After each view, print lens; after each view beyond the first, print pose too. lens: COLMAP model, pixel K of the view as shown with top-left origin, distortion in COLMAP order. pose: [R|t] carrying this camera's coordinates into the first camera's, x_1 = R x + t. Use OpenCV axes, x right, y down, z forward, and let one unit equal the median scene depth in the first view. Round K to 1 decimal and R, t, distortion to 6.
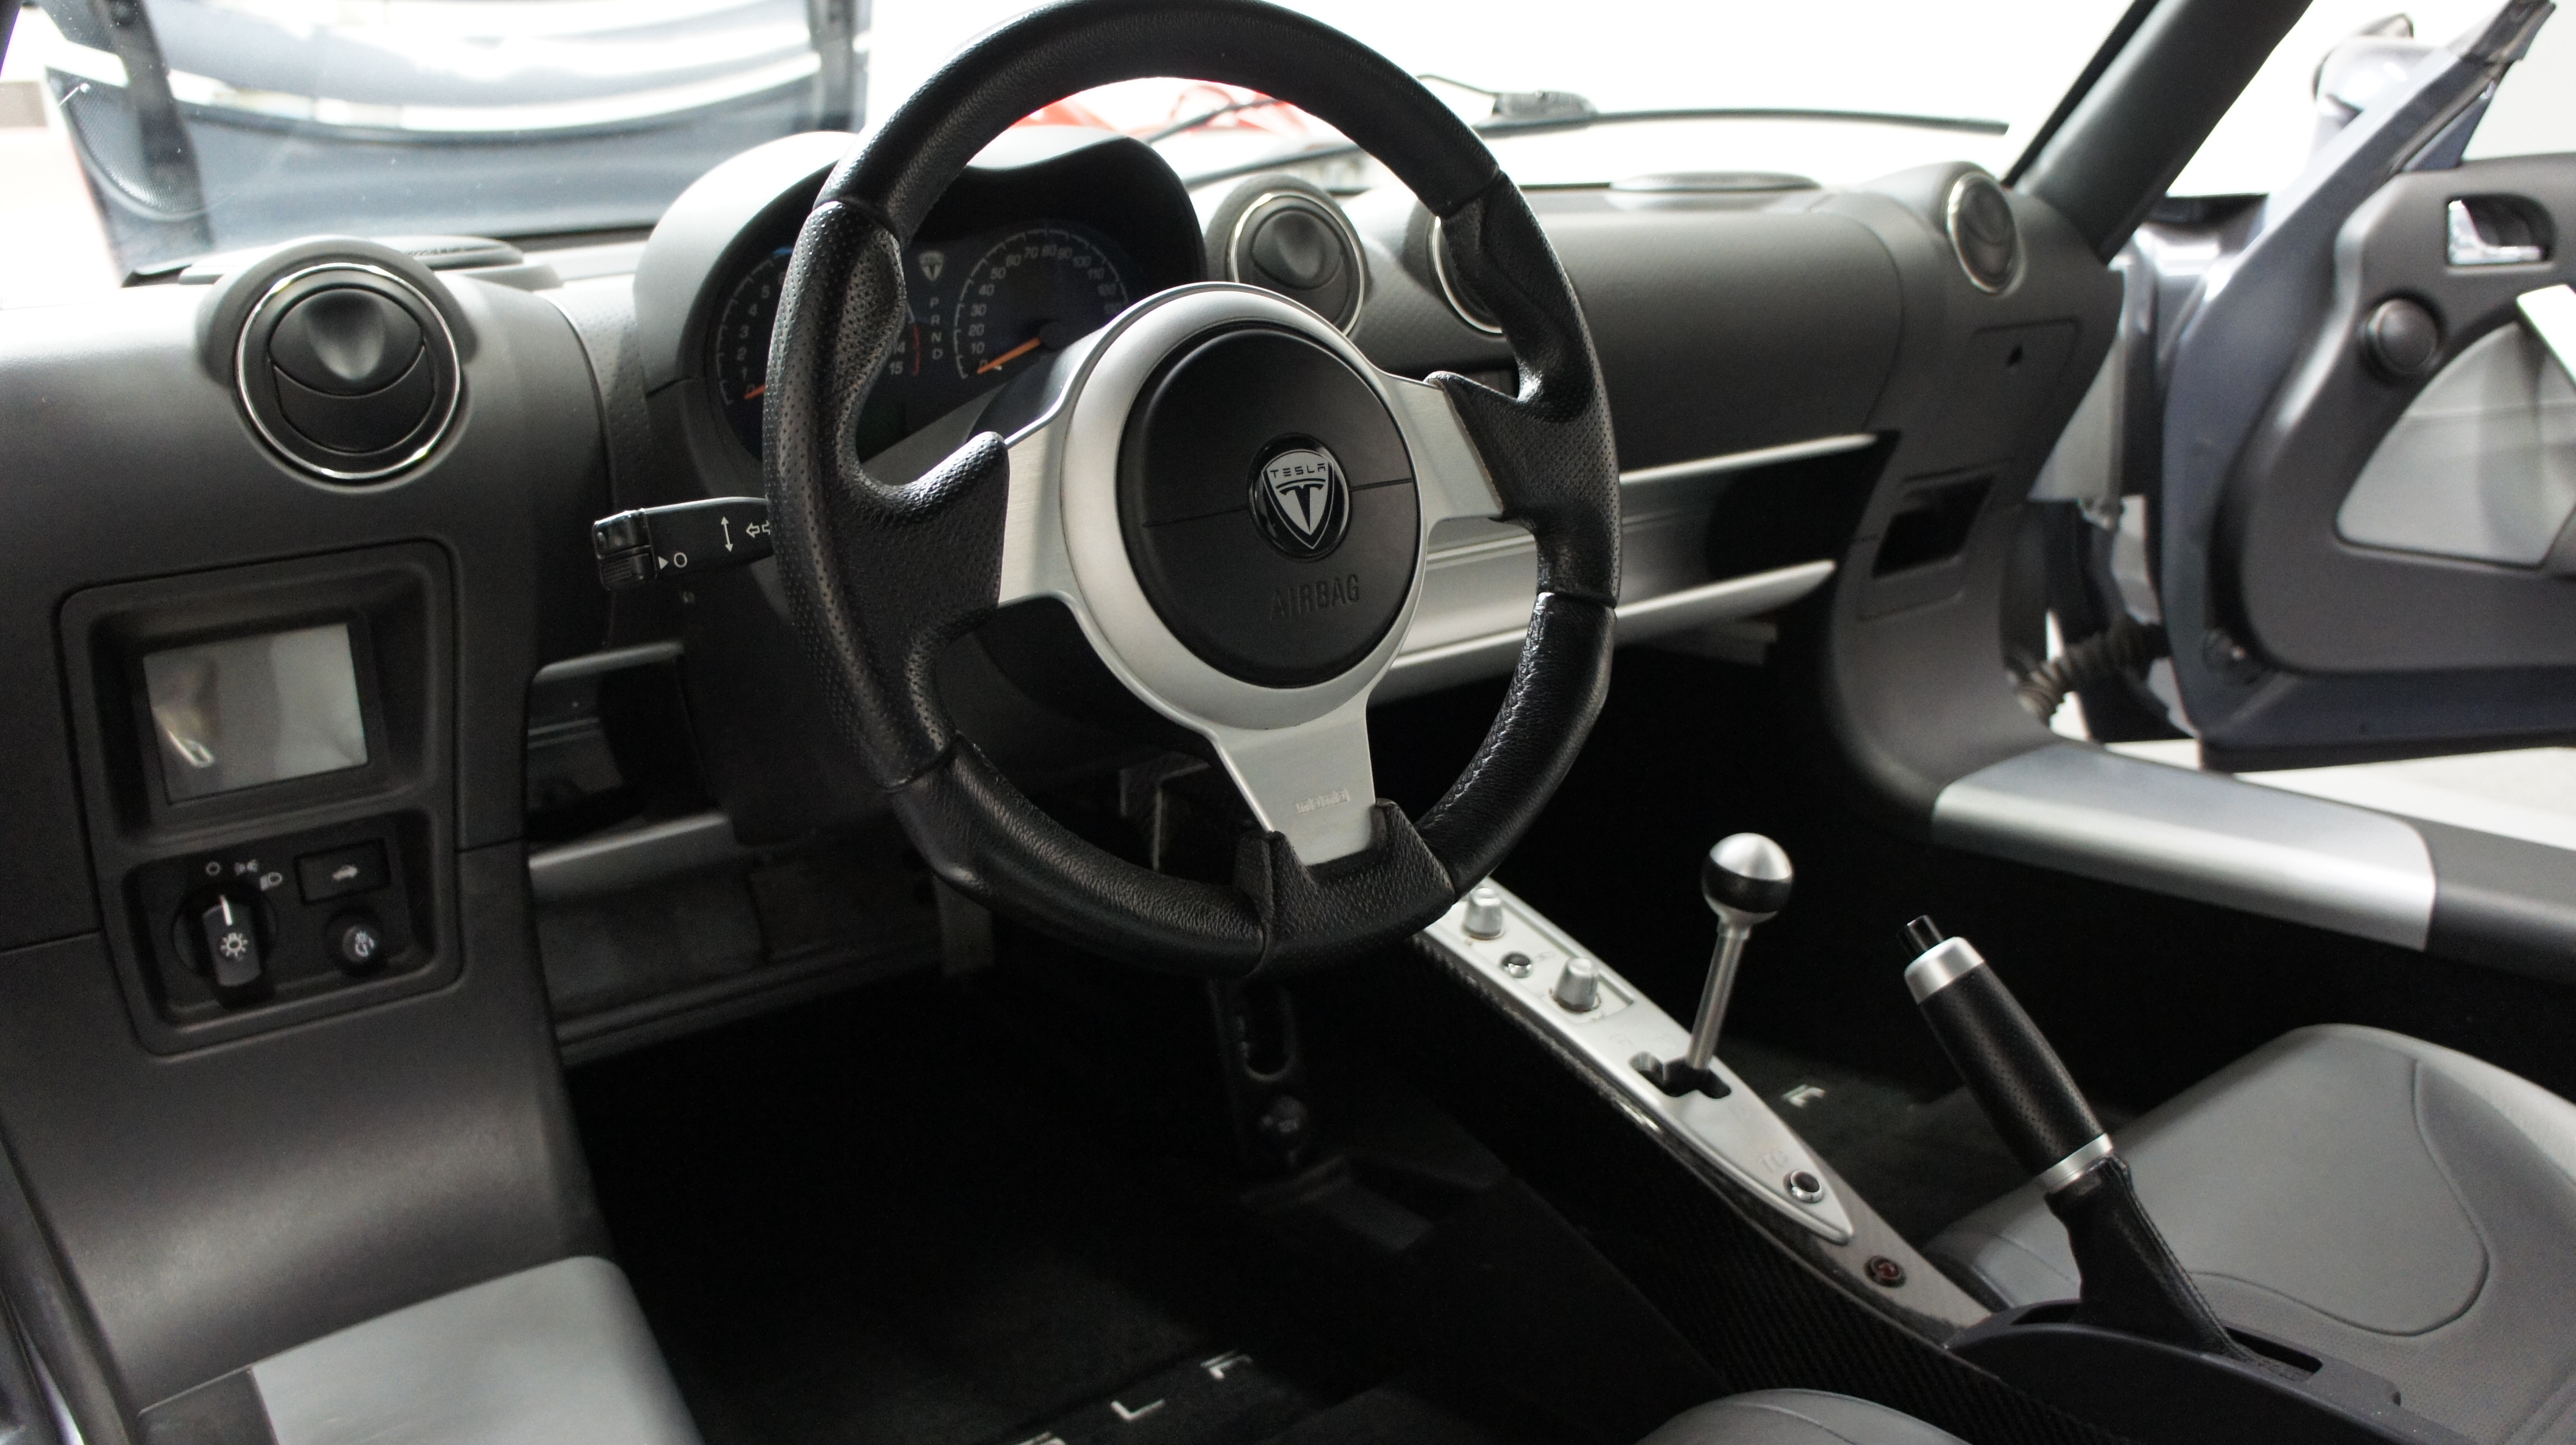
lens RADIAL K [[2009.9, 0, 1285.2], [0, 2009.9, 745.8], [0, 0, 1]] dist [-0.197979, 0.136275]
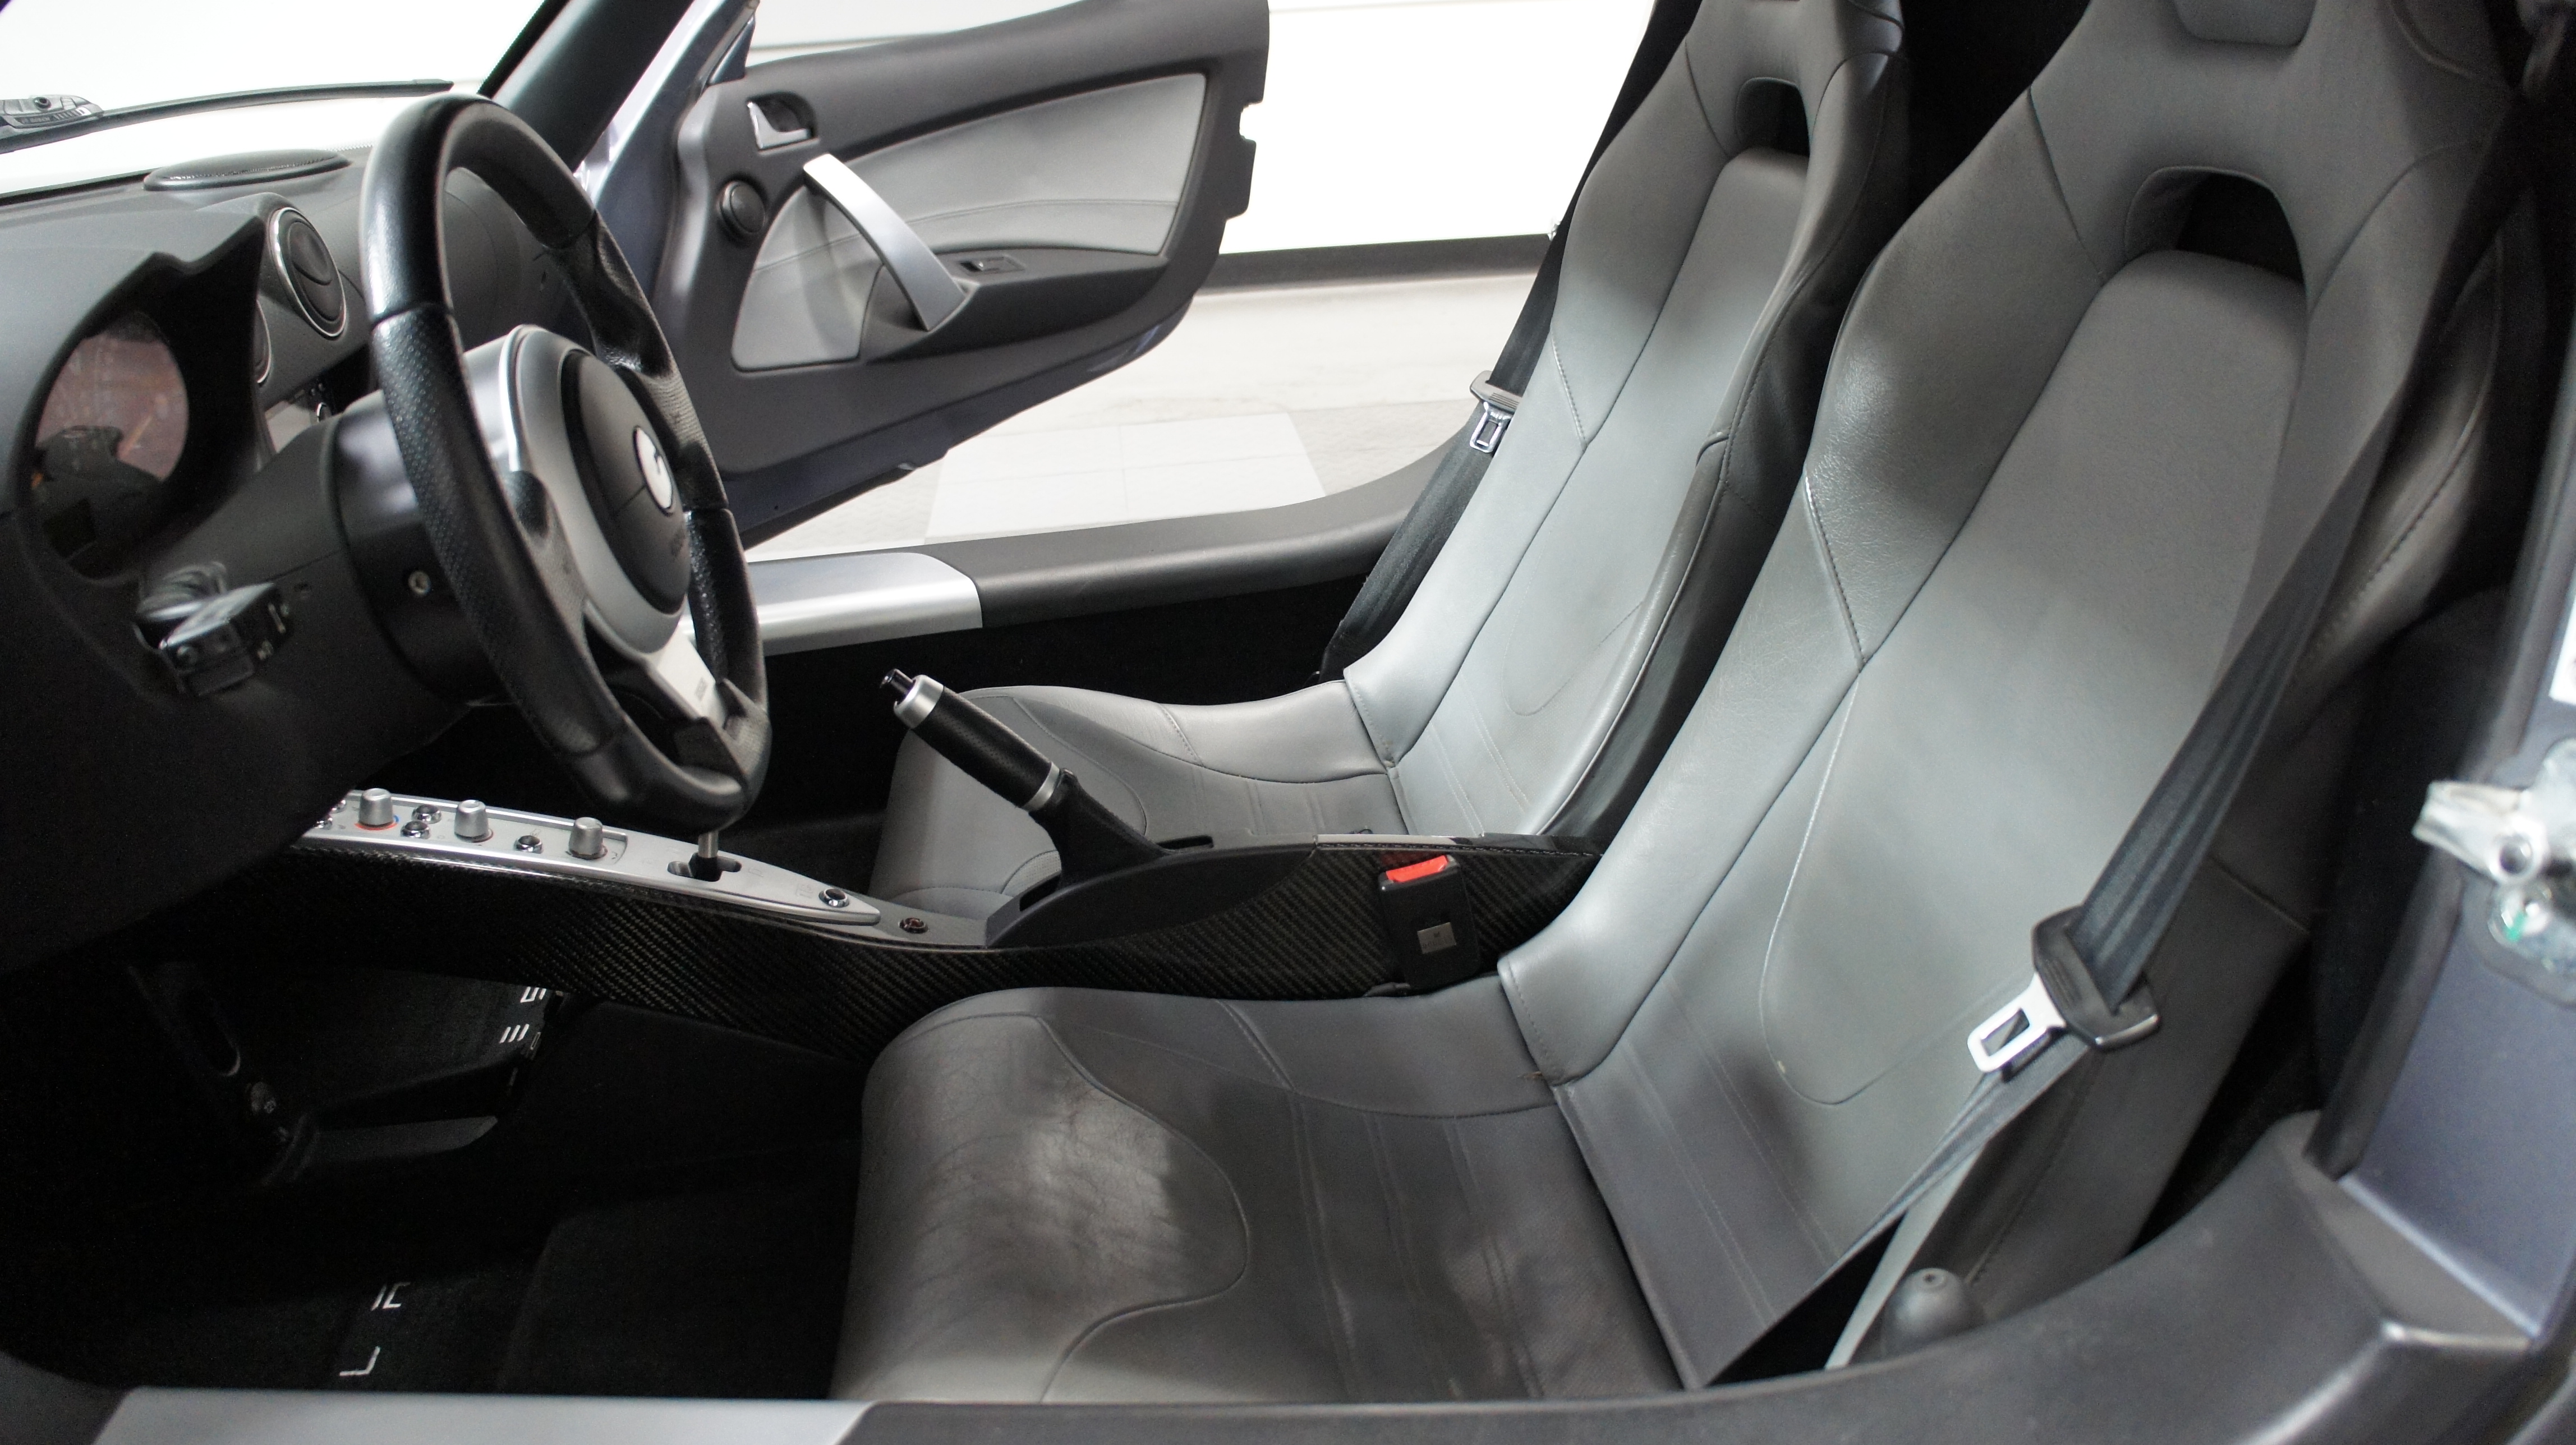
lens RADIAL K [[2009.9, 0, 1285.2], [0, 2009.9, 745.8], [0, 0, 1]] dist [-0.197979, 0.136275]
pose [[0.511897, -0.324660, 0.795334, -0.415982], [0.262280, 0.940693, 0.215187, -0.059345], [-0.818028, 0.098446, 0.566690, -0.034773]]
